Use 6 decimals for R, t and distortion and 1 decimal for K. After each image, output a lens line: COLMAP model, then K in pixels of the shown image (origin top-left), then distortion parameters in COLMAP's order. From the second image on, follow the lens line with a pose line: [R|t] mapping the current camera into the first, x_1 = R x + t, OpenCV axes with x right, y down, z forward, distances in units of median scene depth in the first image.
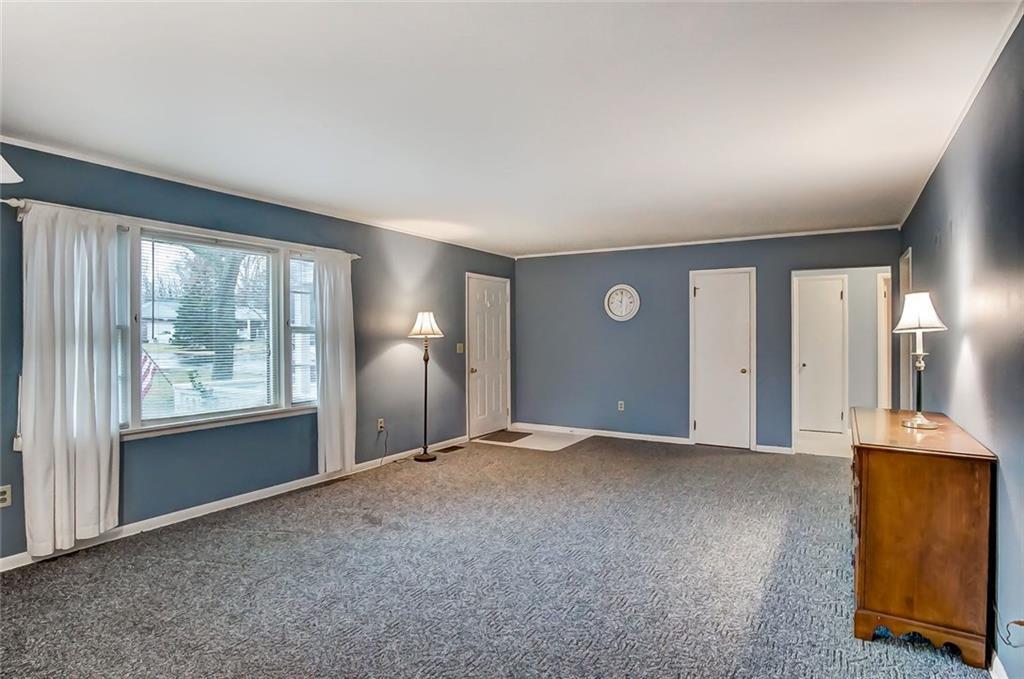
lens RADIAL K [[558.1, 0, 516.8], [0, 558.1, 333.5], [0, 0, 1]] dist [-0.024255, 0.002149]
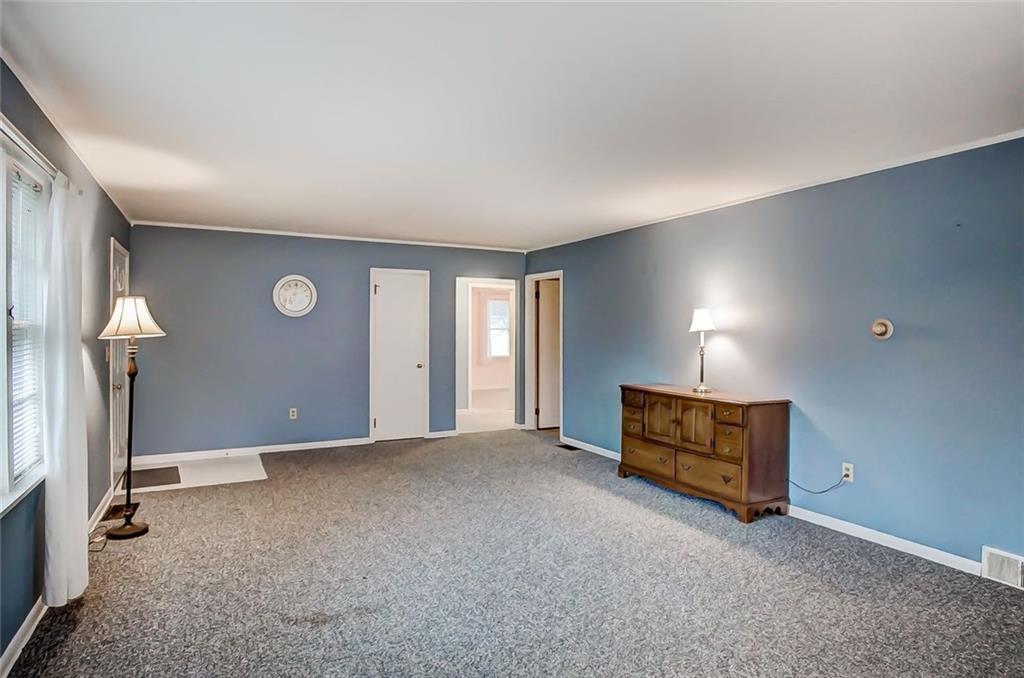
lens RADIAL K [[558.1, 0, 516.8], [0, 558.1, 333.0], [0, 0, 1]] dist [-0.024255, 0.002149]
pose [[0.518929, -0.003237, 0.854811, -0.464129], [-0.003266, 0.999978, 0.005769, -0.003933], [-0.854811, -0.005785, 0.518907, 0.309704]]
